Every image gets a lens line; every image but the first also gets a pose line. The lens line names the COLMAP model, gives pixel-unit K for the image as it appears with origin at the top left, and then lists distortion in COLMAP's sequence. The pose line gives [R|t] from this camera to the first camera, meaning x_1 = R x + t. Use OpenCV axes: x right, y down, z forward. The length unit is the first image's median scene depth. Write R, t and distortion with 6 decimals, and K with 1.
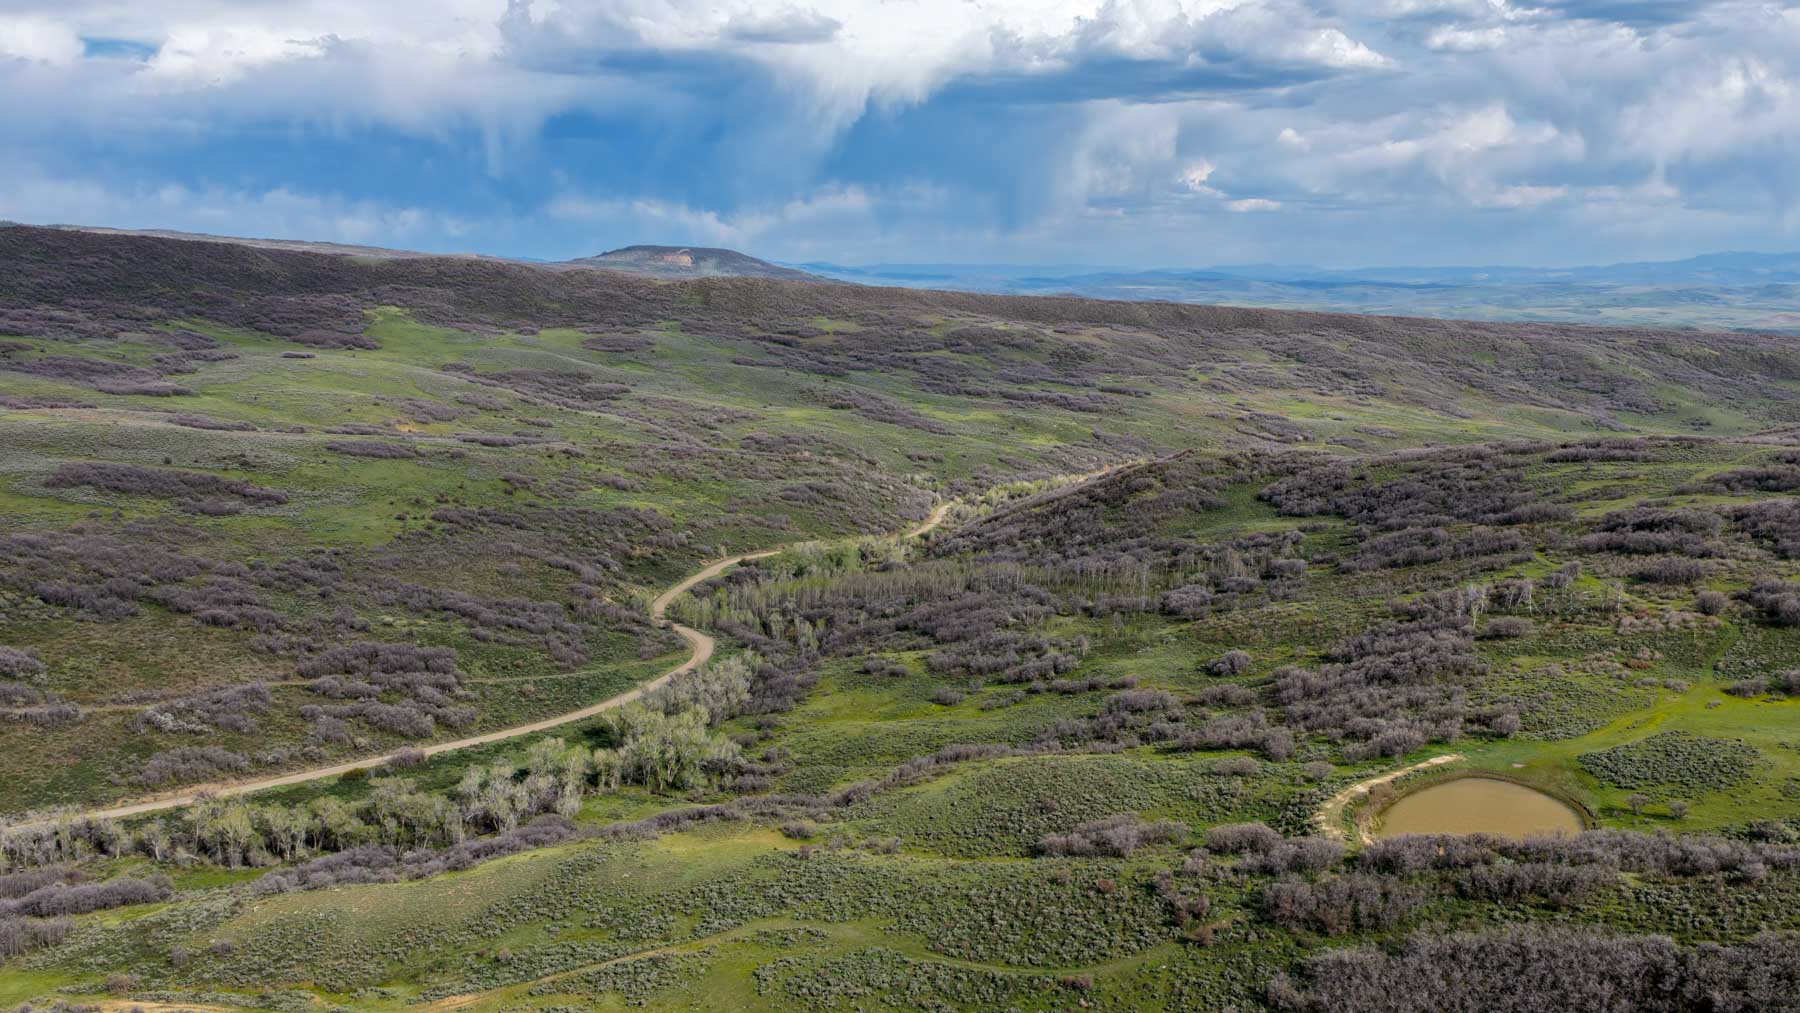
lens RADIAL K [[1500.2, 0, 905.2], [0, 1500.2, 509.6], [0, 0, 1]] dist [-0.014932, 0.049675]
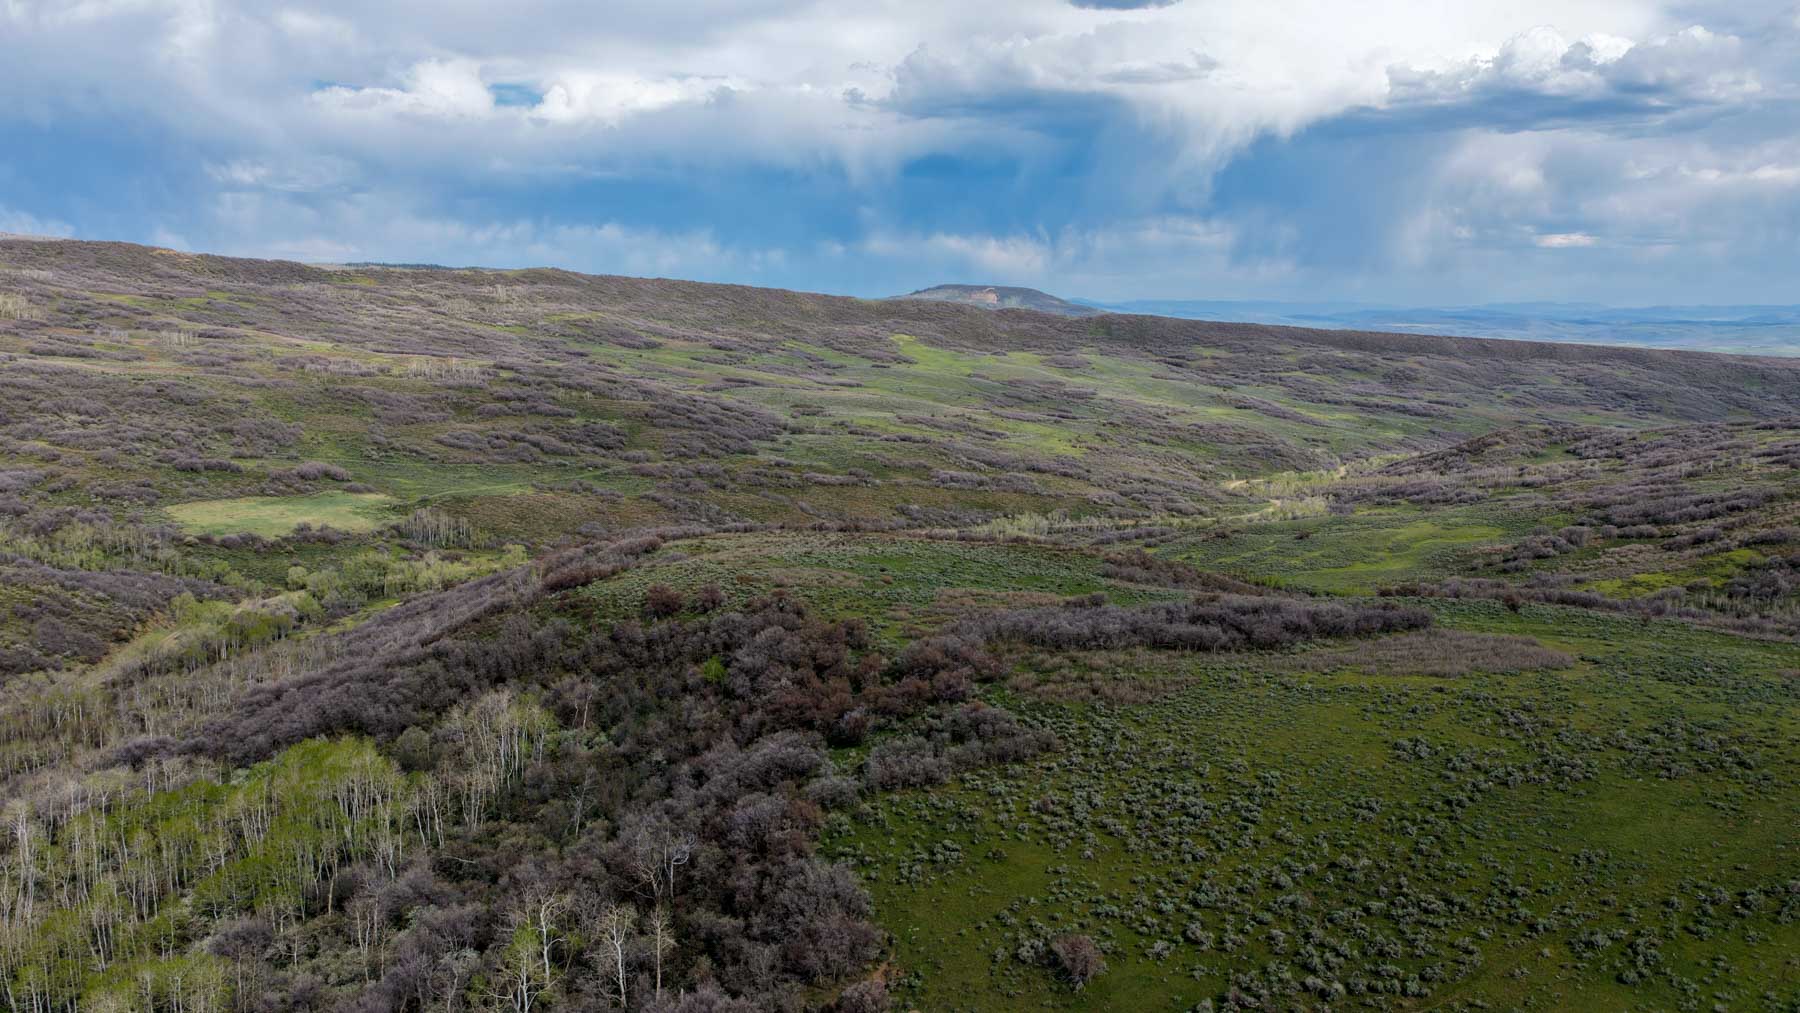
lens RADIAL K [[1500.2, 0, 913.8], [0, 1500.2, 510.2], [0, 0, 1]] dist [-0.014932, 0.049675]
pose [[0.986976, 0.025349, -0.158858, -0.092899], [-0.029001, 0.999365, -0.020713, 0.049687], [0.158232, 0.025050, 0.987084, -0.327207]]
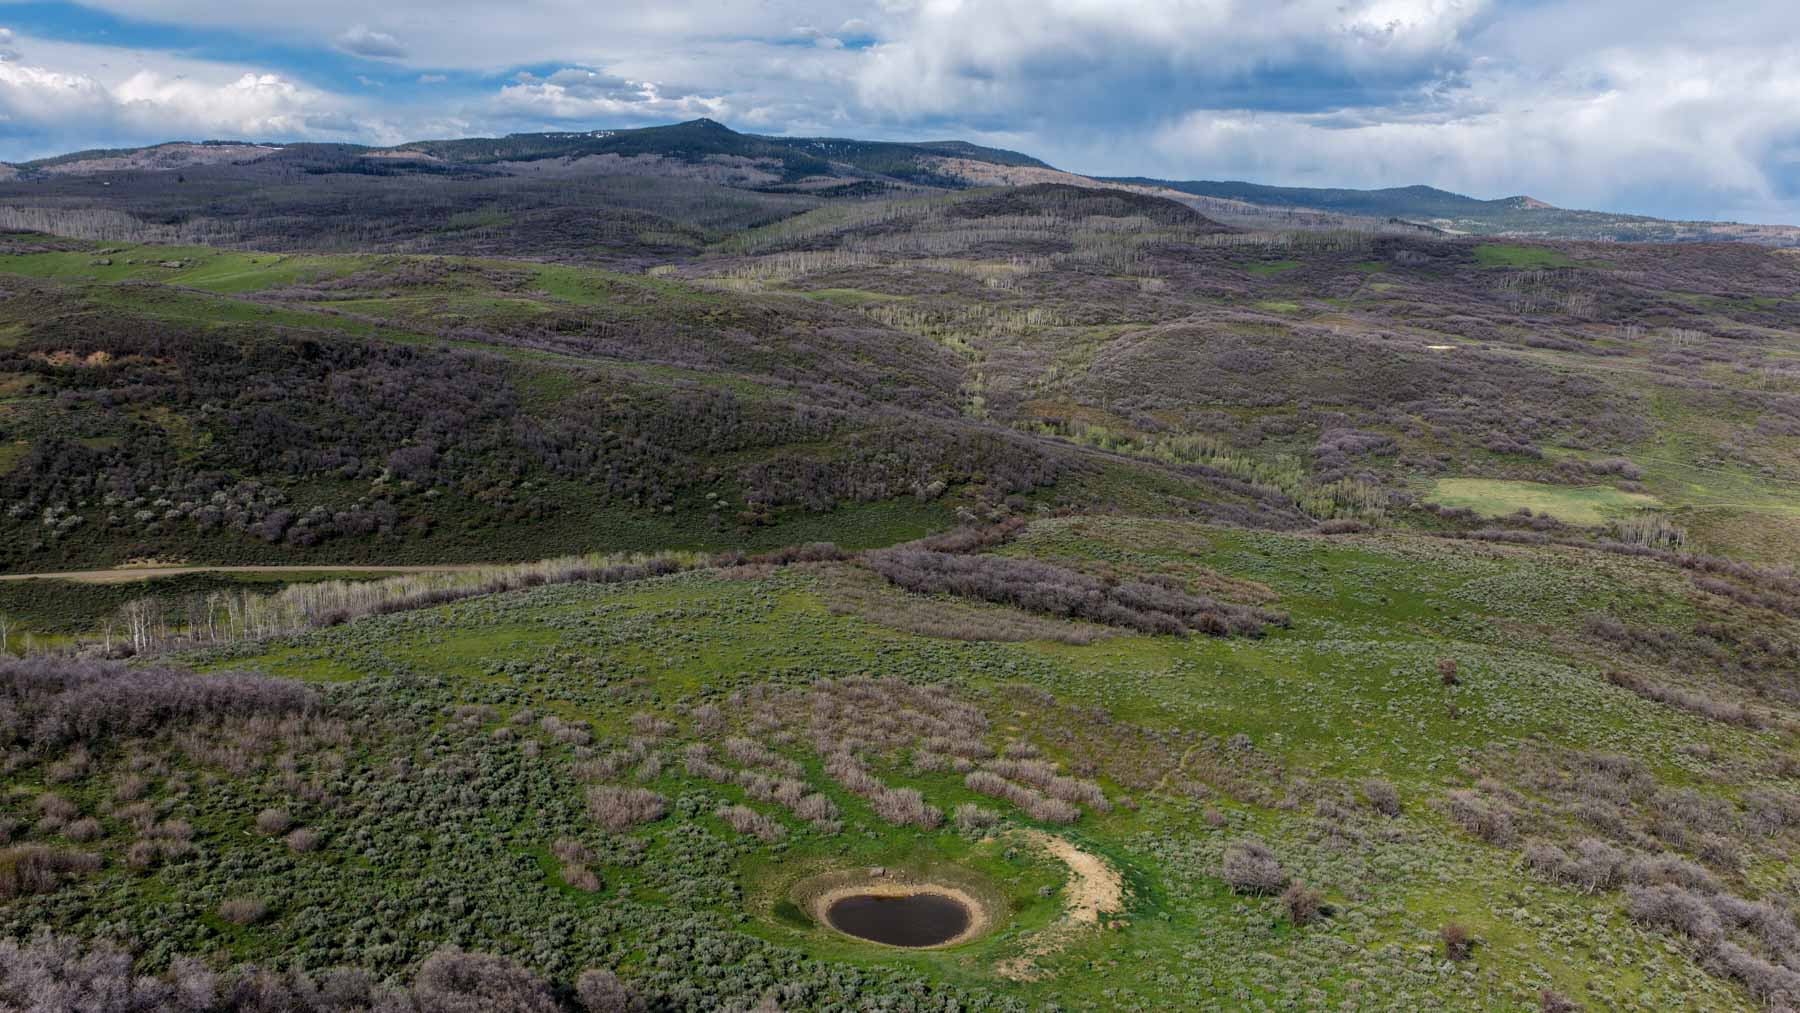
lens RADIAL K [[1500.2, 0, 905.4], [0, 1500.2, 511.0], [0, 0, 1]] dist [-0.014932, 0.049675]
pose [[0.295837, 0.150736, -0.943271, 0.033706], [-0.170607, 0.979932, 0.103087, 0.036666], [0.939880, 0.130432, 0.315616, -0.262387]]
